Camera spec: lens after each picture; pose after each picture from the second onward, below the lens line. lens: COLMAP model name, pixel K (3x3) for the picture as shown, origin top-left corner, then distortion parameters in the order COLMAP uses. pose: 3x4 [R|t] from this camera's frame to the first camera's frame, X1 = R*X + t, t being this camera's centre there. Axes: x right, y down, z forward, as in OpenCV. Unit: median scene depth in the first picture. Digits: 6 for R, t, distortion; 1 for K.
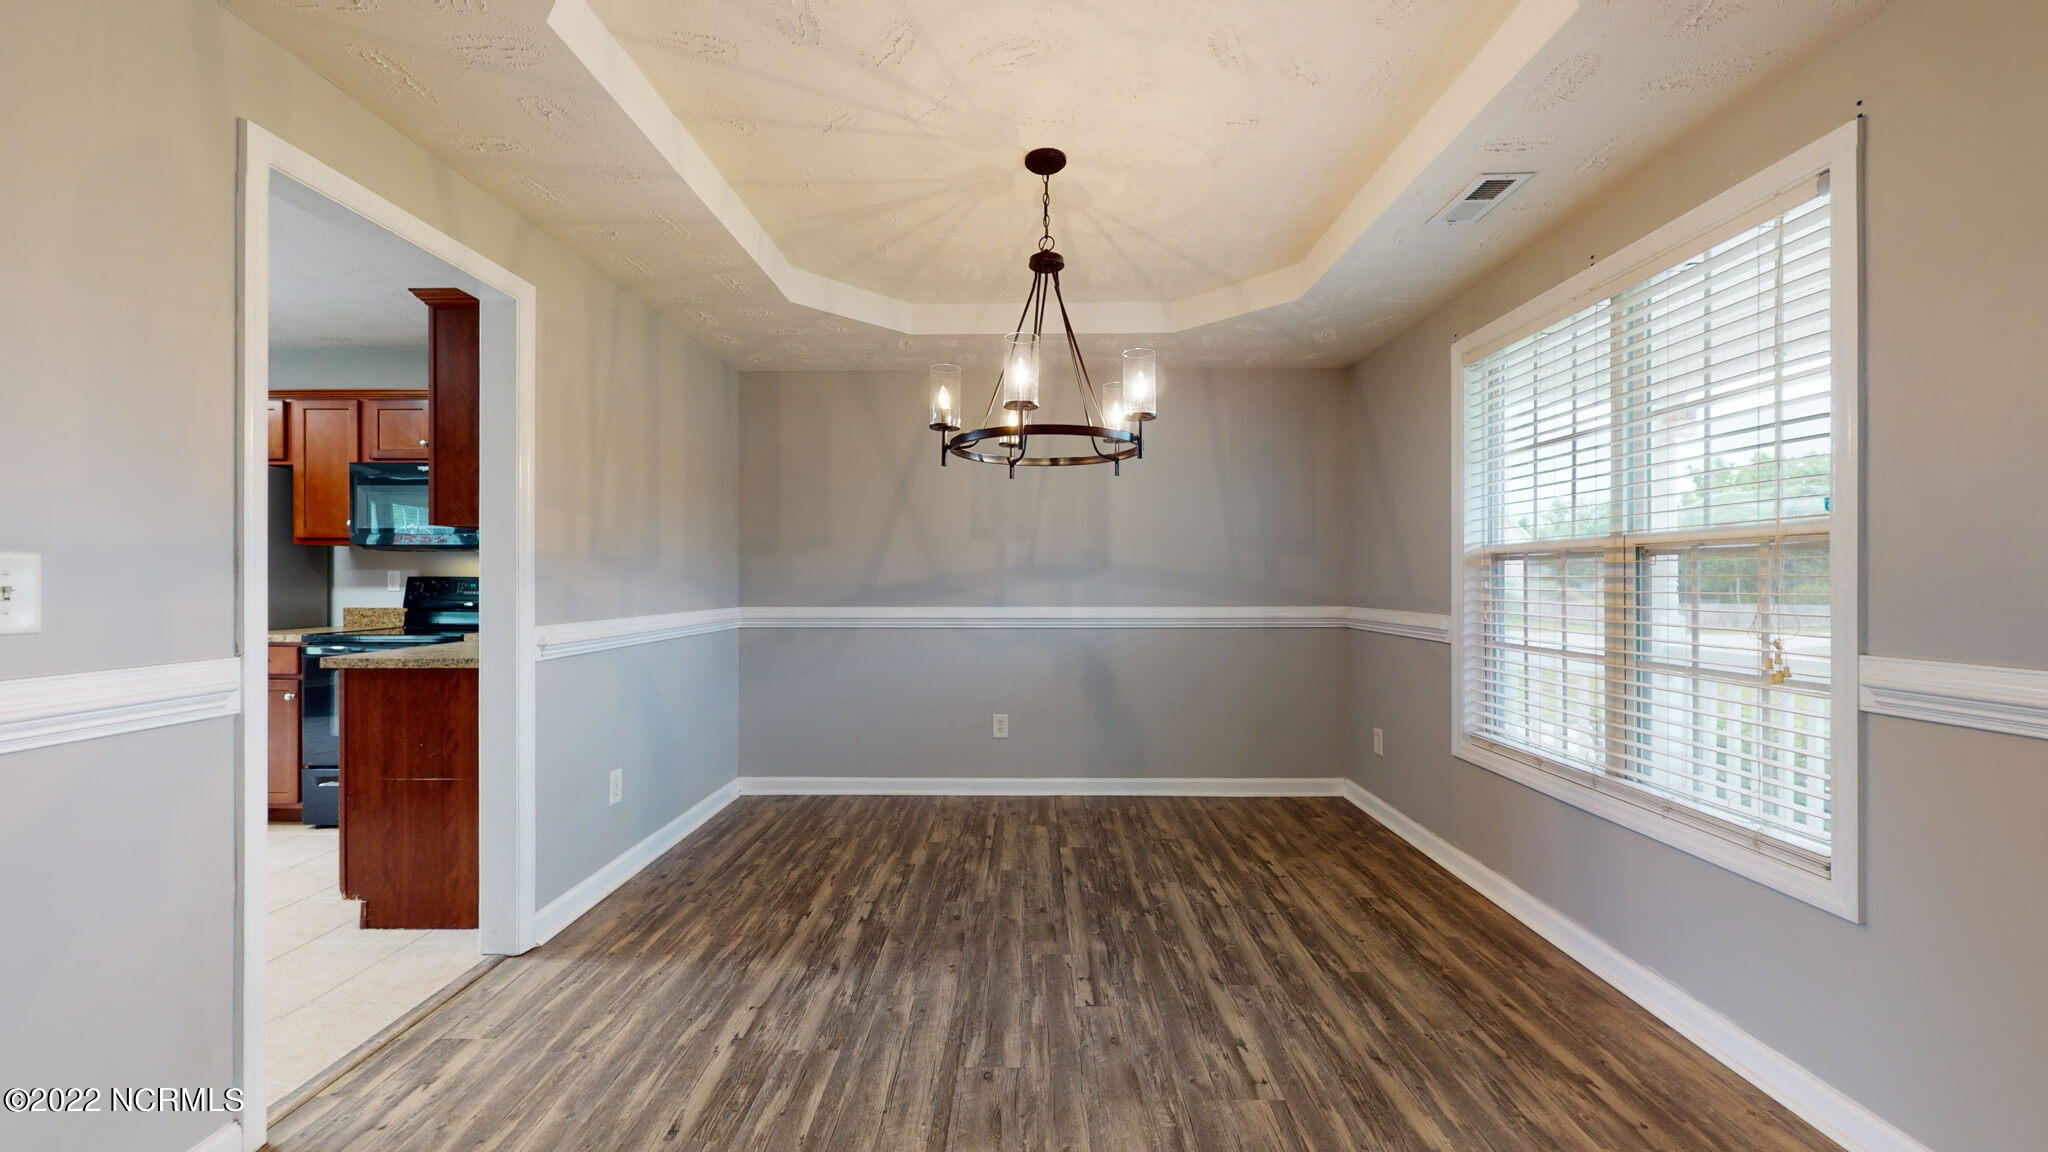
lens RADIAL K [[757.0, 0, 1035.9], [0, 757.0, 580.9], [0, 0, 1]] dist [0.004119, -0.000760]
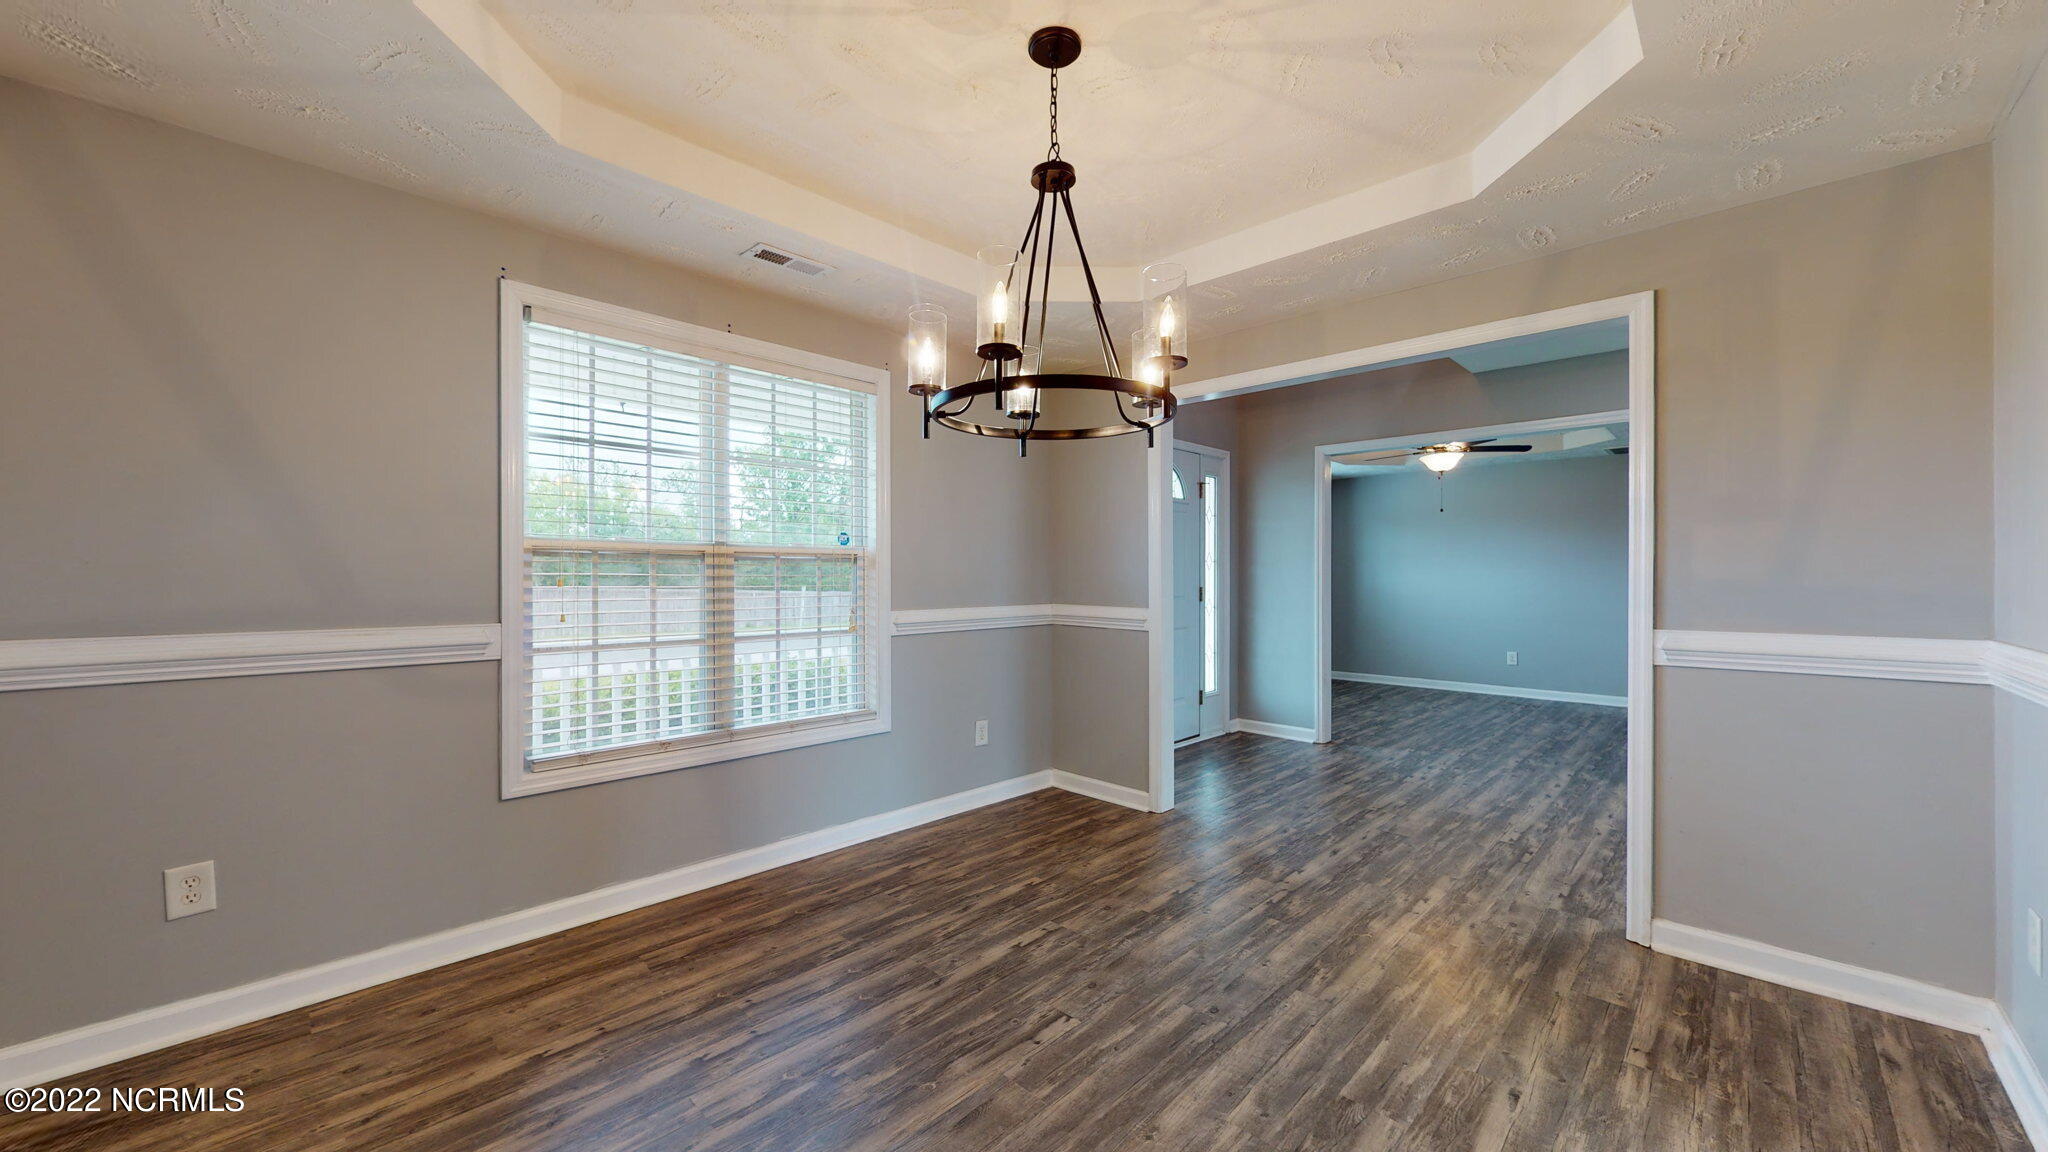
lens RADIAL K [[757.0, 0, 1014.4], [0, 757.0, 574.6], [0, 0, 1]] dist [0.004119, -0.000760]
pose [[-0.710896, 0.001497, 0.703295, -0.563118], [0.000621, 0.999999, -0.001501, -0.005940], [-0.703297, -0.000630, -0.710896, 1.738695]]
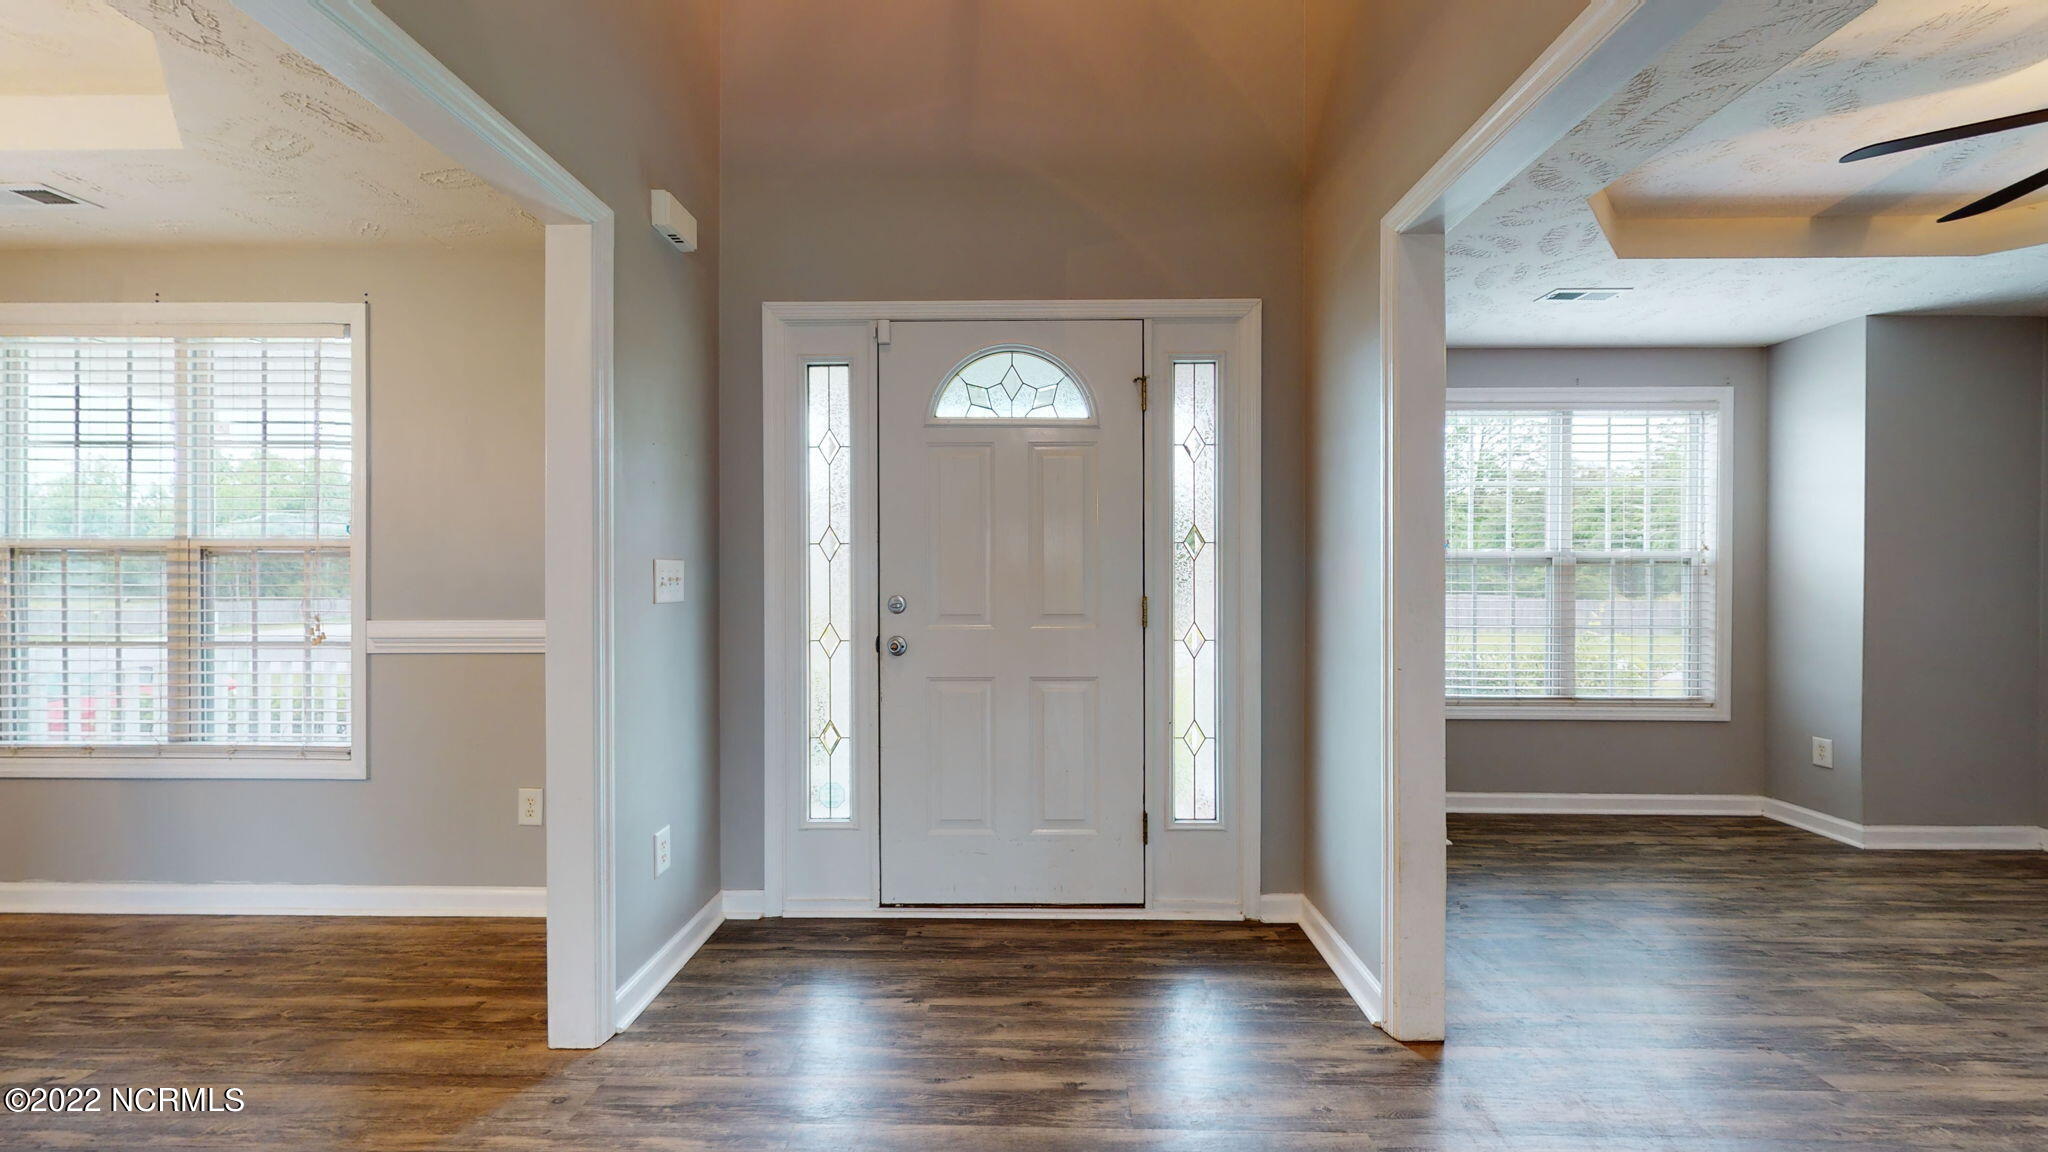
lens RADIAL K [[757.0, 0, 1018.4], [0, 757.0, 574.9], [0, 0, 1]] dist [0.004119, -0.000760]
pose [[0.018070, 0.000347, 0.999837, -0.434855], [0.000499, 1.000000, -0.000356, -0.001667], [-0.999837, 0.000506, 0.018070, -0.360715]]
